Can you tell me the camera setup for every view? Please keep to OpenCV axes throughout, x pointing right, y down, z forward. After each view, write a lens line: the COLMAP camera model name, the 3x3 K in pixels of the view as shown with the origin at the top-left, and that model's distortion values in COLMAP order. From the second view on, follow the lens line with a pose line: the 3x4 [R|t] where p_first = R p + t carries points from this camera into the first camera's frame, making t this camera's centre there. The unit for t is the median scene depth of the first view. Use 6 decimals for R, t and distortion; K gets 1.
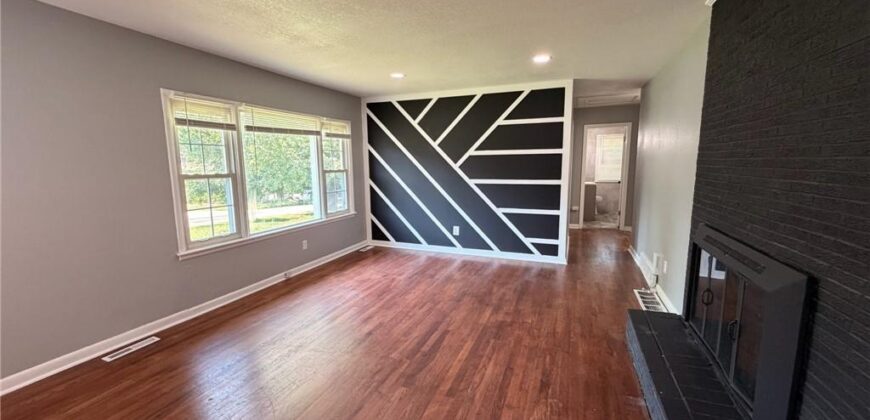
lens RADIAL K [[351.0, 0, 435.0], [0, 351.0, 210.0], [0, 0, 1]] dist [-0.002565, -0.000169]
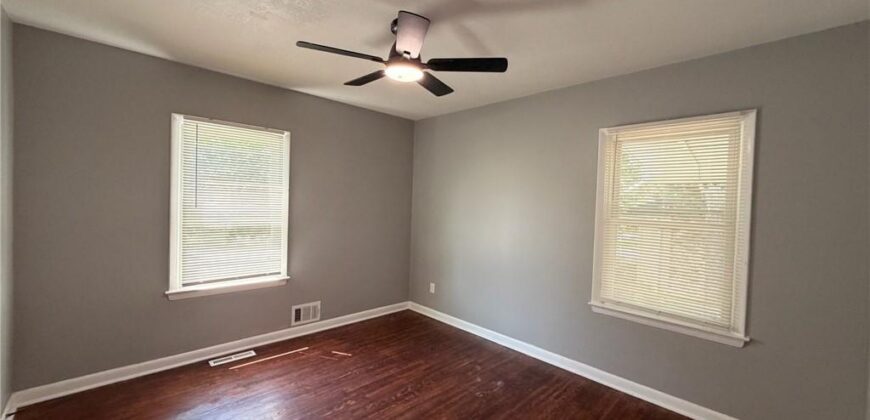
lens RADIAL K [[351.0, 0, 435.0], [0, 351.0, 210.0], [0, 0, 1]] dist [-0.002565, -0.000169]
pose [[0.914291, 0.067378, -0.399415, 0.118178], [-0.108104, 0.990891, -0.080302, -0.042425], [0.390366, 0.116598, 0.913247, 0.208136]]
